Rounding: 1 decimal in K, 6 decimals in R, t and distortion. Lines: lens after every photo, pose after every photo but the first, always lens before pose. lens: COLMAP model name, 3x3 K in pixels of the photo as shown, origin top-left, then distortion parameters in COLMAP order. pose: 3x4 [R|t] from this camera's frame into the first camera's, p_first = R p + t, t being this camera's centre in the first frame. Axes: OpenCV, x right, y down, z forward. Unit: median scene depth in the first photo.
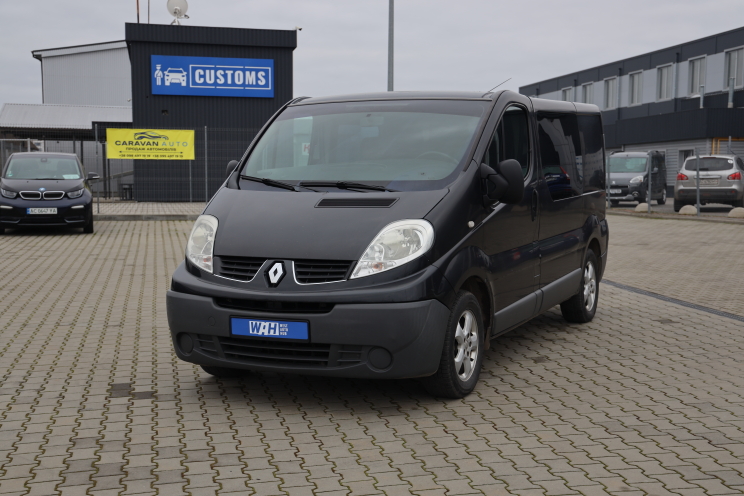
lens RADIAL K [[986.5, 0, 384.3], [0, 986.5, 258.2], [0, 0, 1]] dist [0.115569, 0.000000]
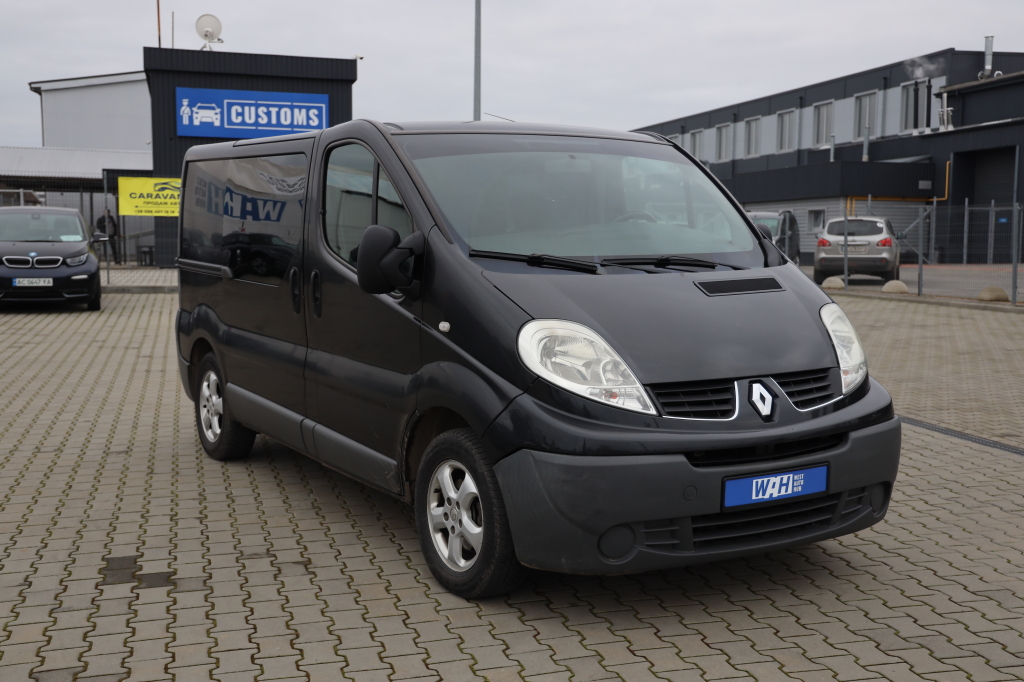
lens RADIAL K [[1135.9, 0, 527.7], [0, 1135.9, 348.0], [0, 0, 1]] dist [0.073533, 0.000000]
pose [[0.997884, -0.000429, 0.065013, -0.043715], [-0.000539, 0.999889, 0.014871, -0.026802], [-0.065013, -0.014875, 0.997774, 0.221428]]
